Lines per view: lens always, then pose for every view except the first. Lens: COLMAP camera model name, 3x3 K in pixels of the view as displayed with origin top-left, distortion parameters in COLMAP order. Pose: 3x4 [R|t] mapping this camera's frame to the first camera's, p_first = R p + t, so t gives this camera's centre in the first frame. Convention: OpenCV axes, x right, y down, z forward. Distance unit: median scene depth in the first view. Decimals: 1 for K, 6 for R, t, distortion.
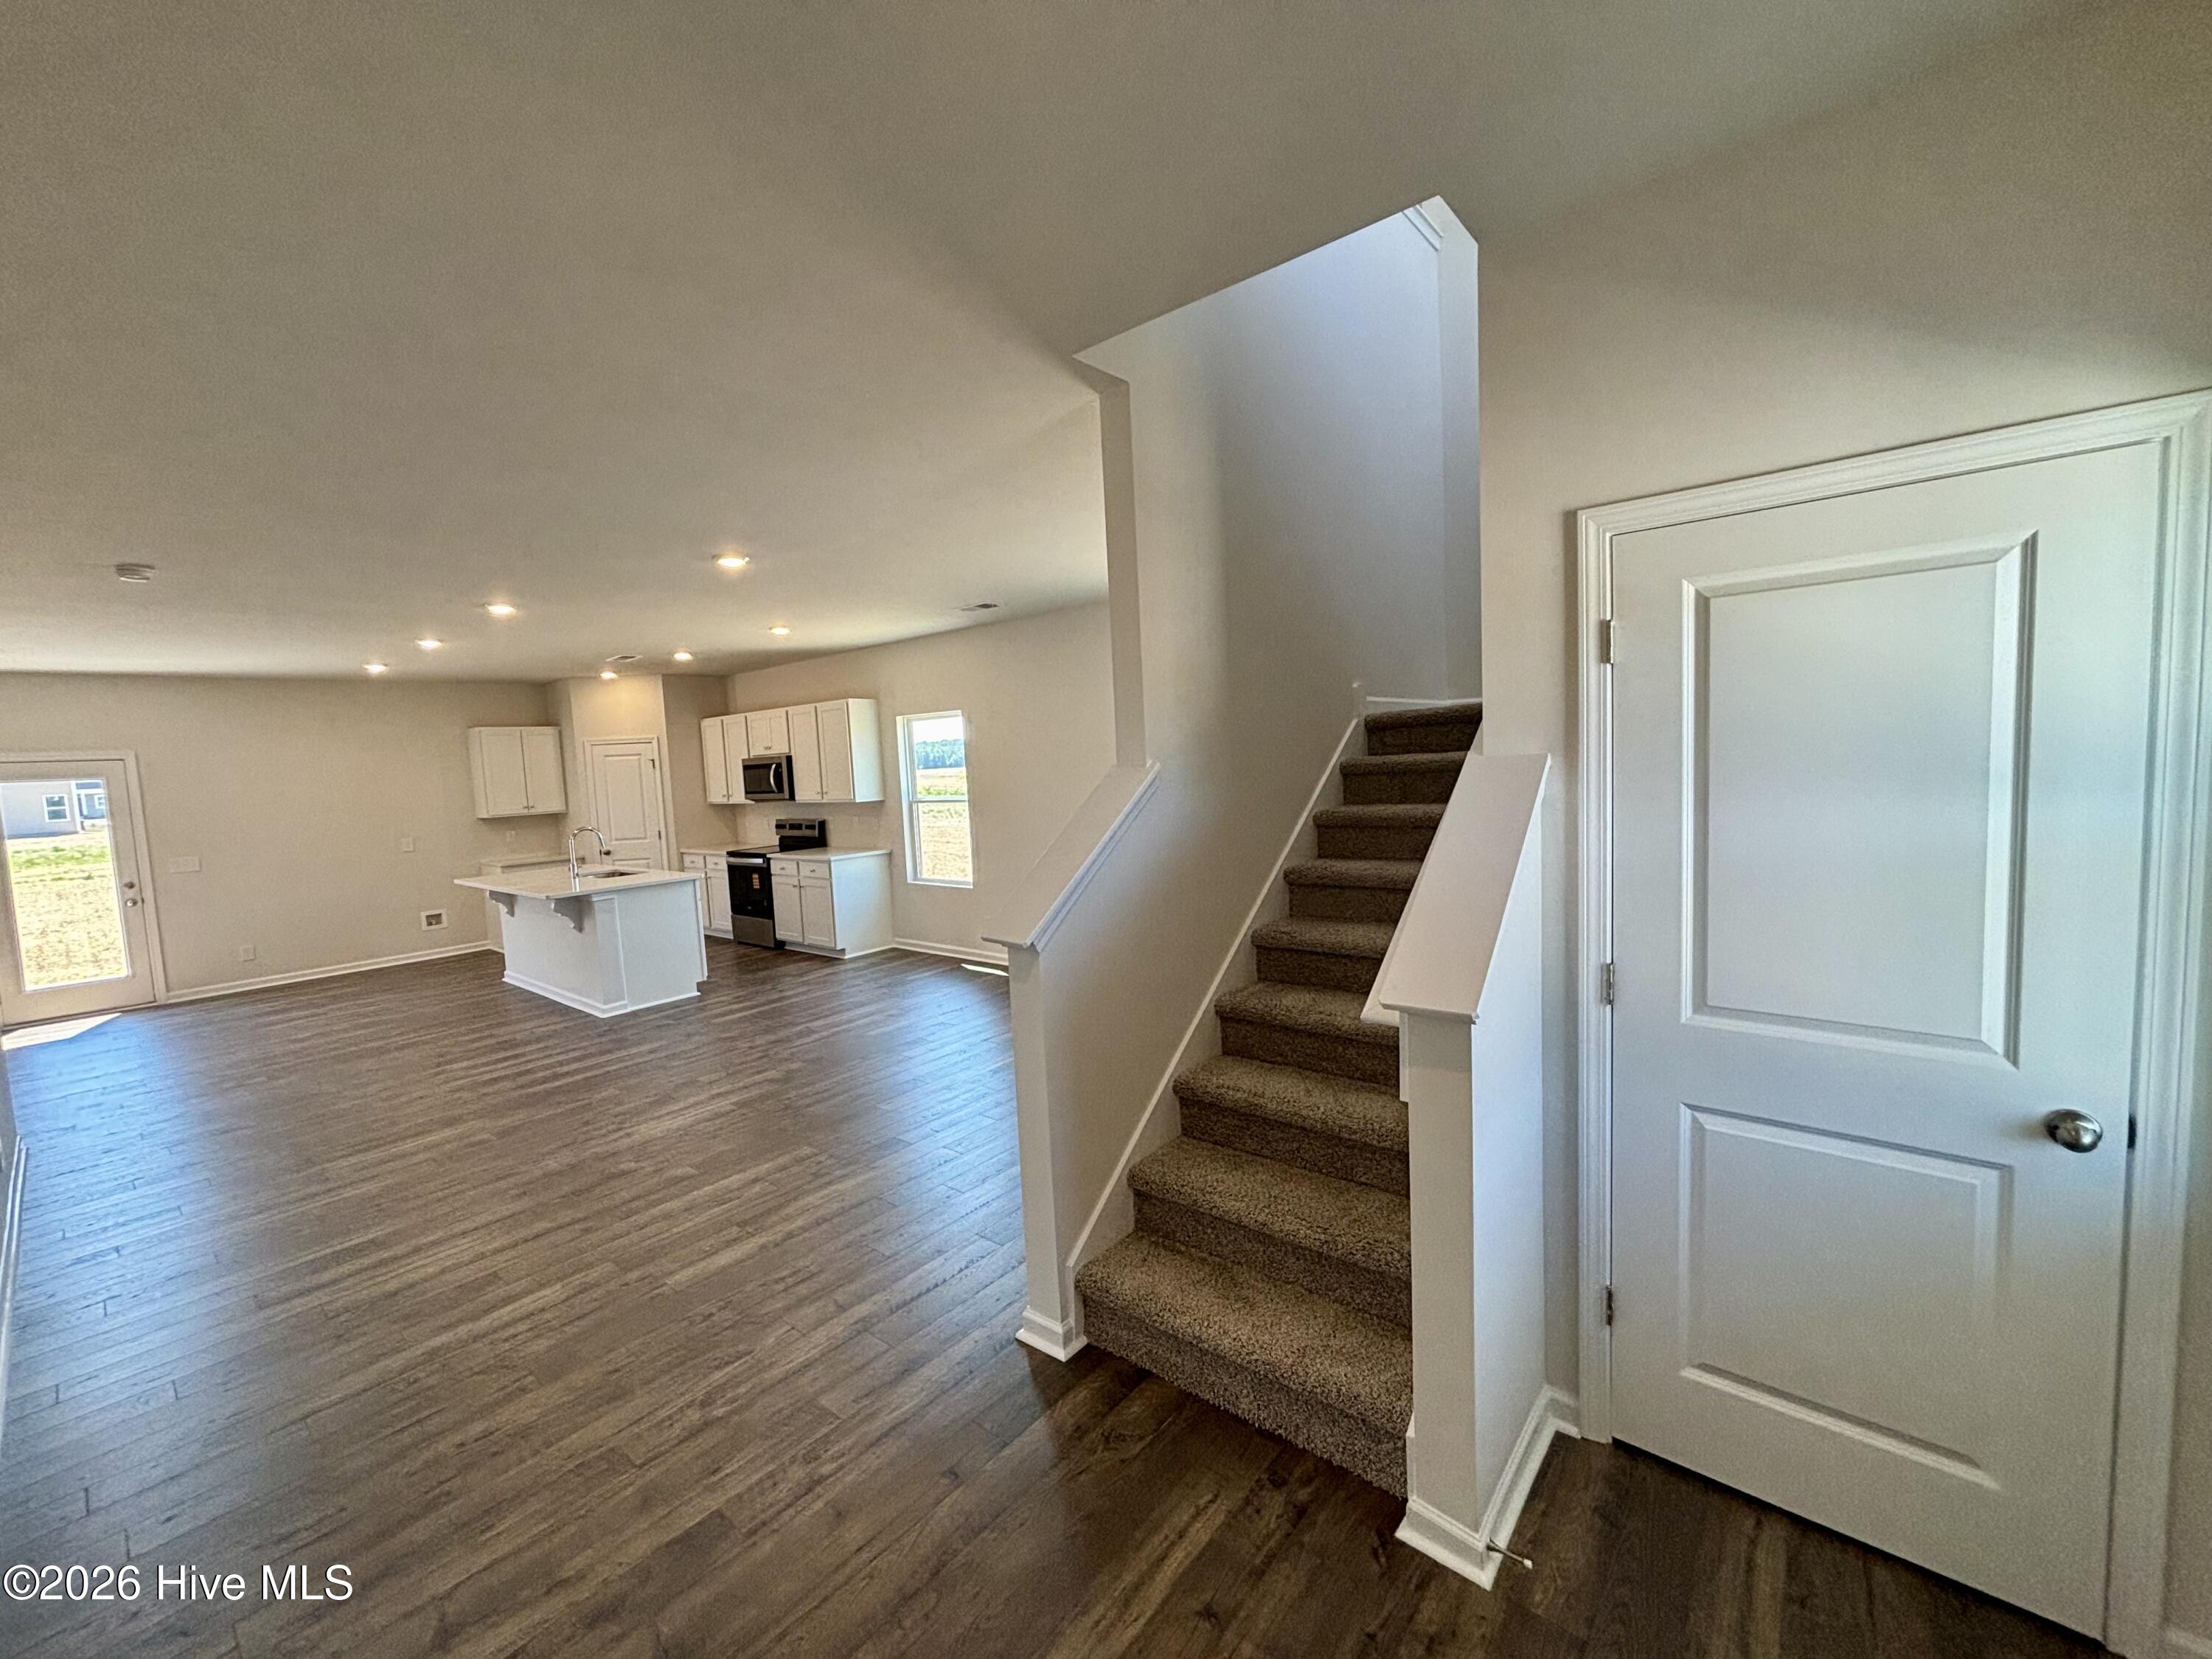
lens RADIAL K [[887.6, 0, 1100.0], [0, 887.6, 825.4], [0, 0, 1]] dist [-0.002782, 0.004839]
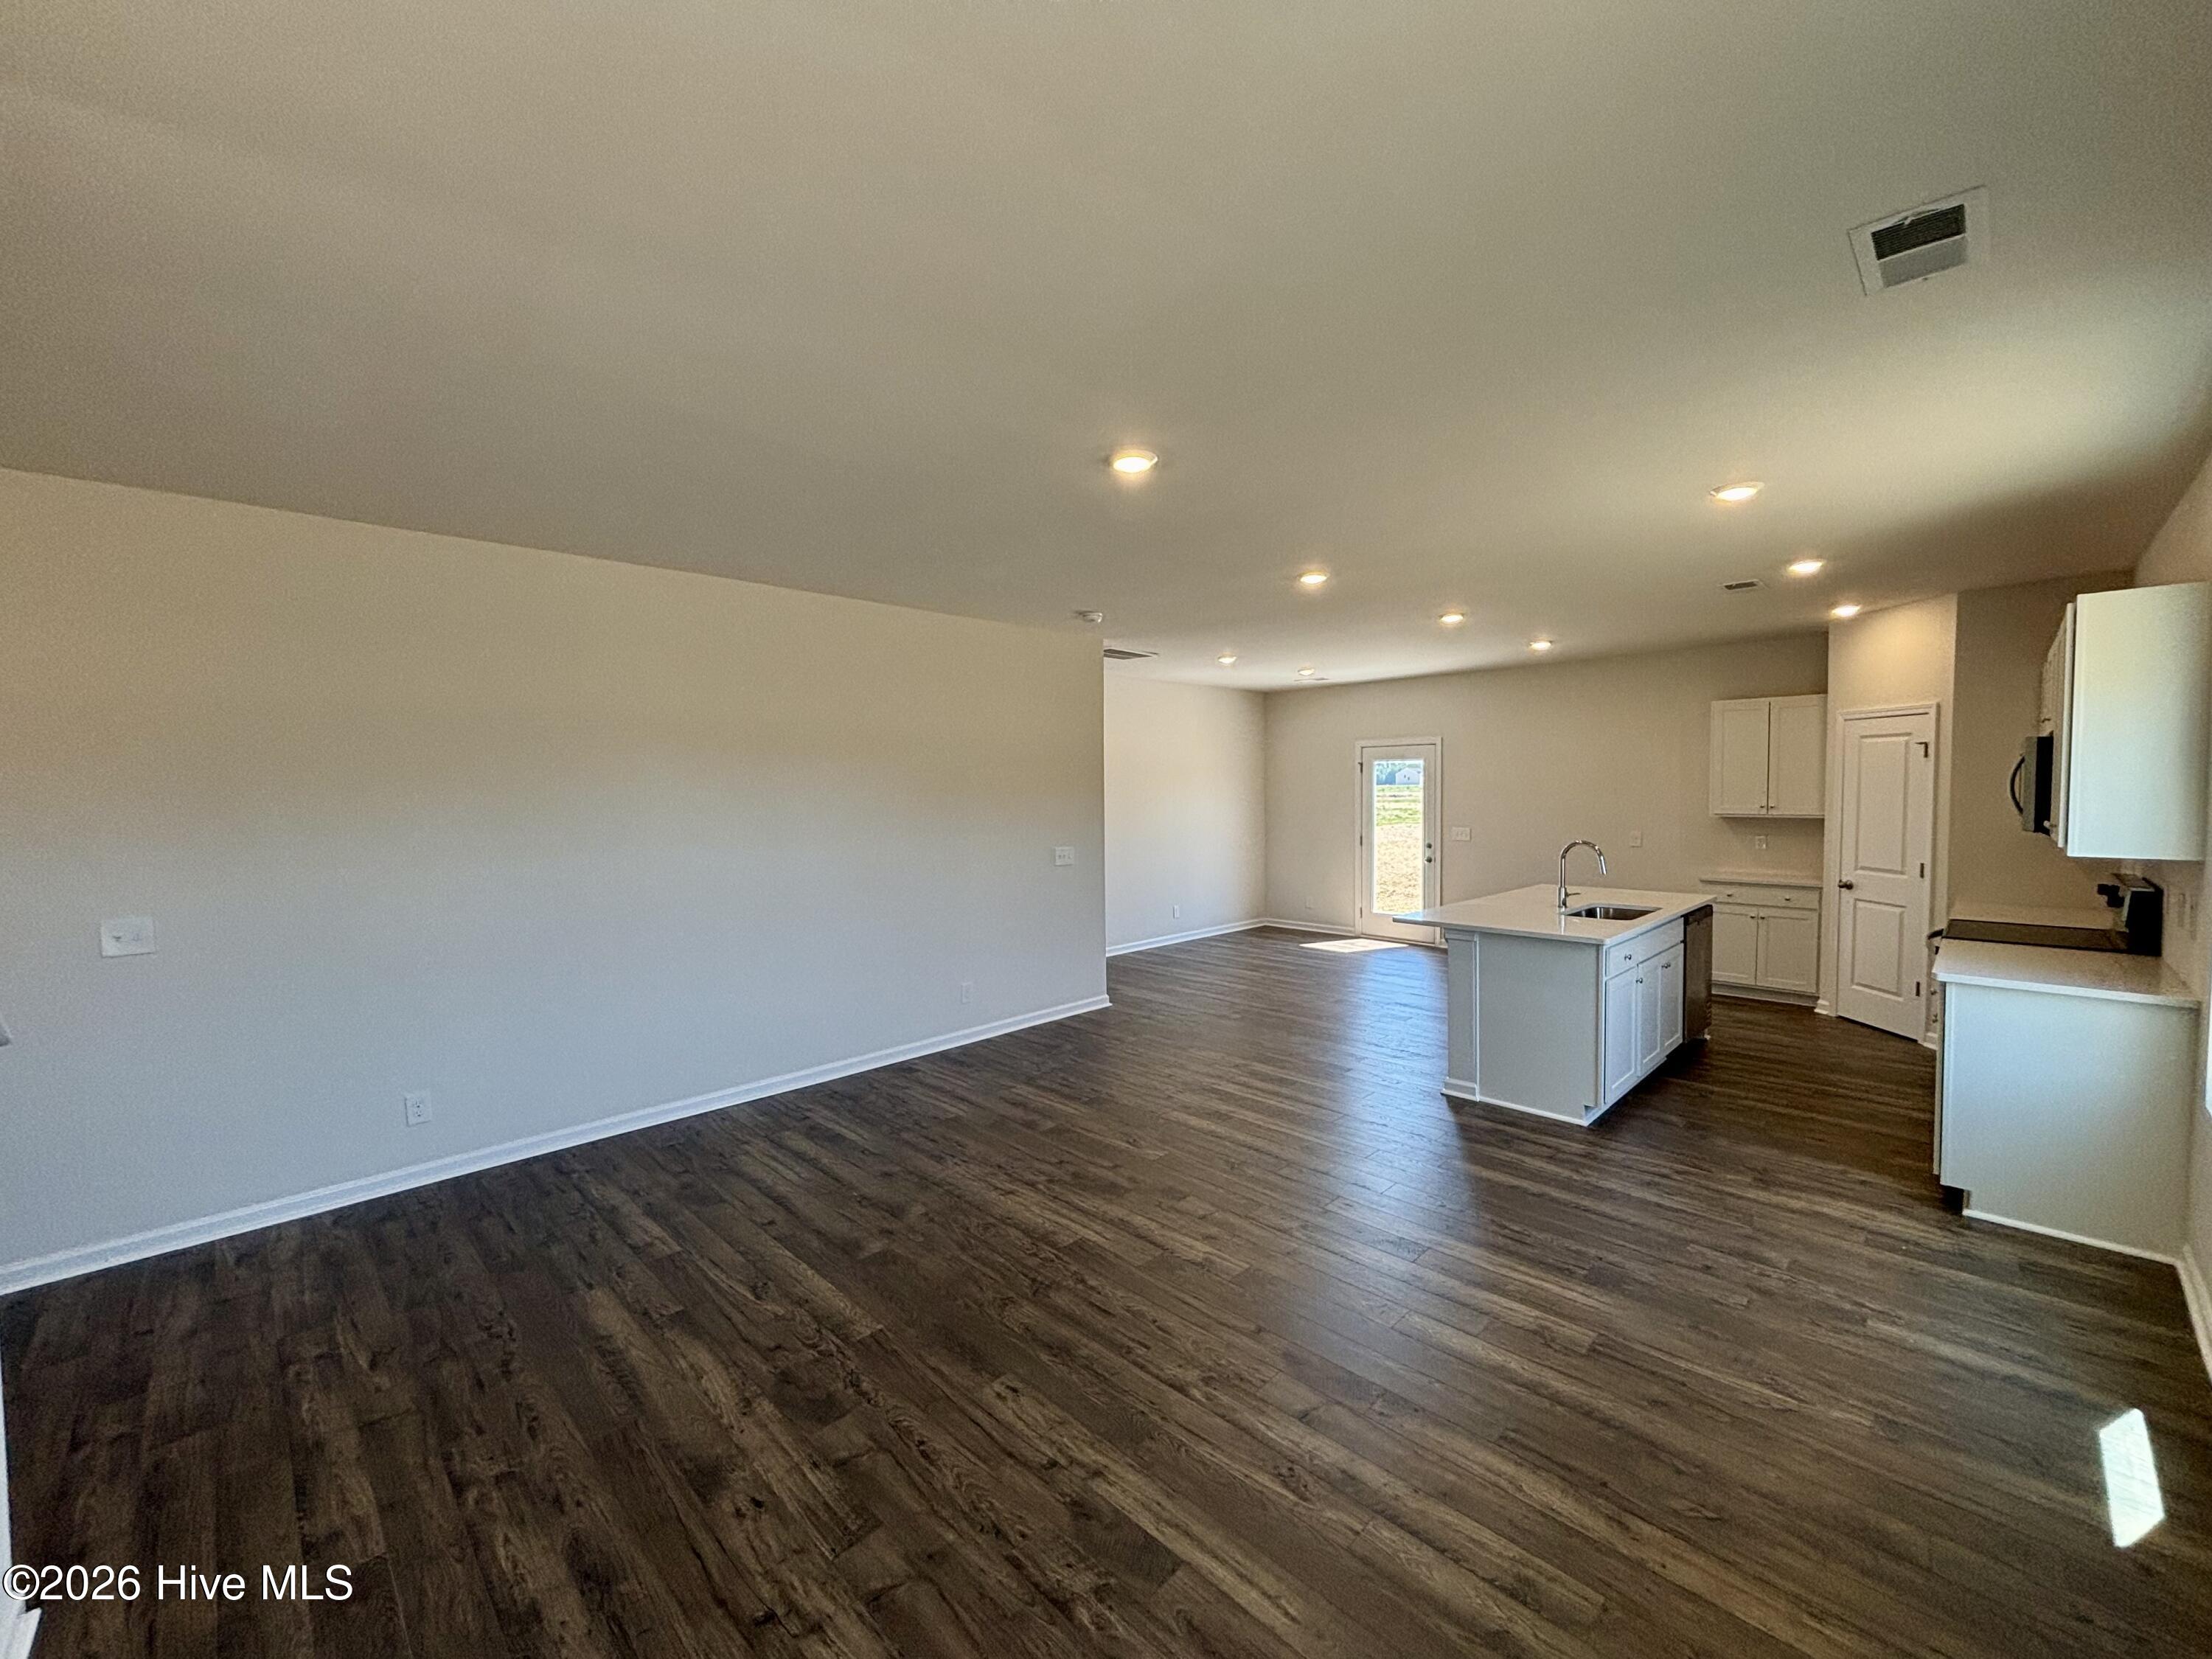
lens RADIAL K [[887.6, 0, 1100.0], [0, 887.6, 825.4], [0, 0, 1]] dist [-0.002782, 0.004839]
pose [[-0.082083, 0.095150, -0.992073, 0.144792], [-0.062969, 0.992948, 0.100444, -0.050035], [0.994634, 0.070715, -0.075512, 0.576006]]
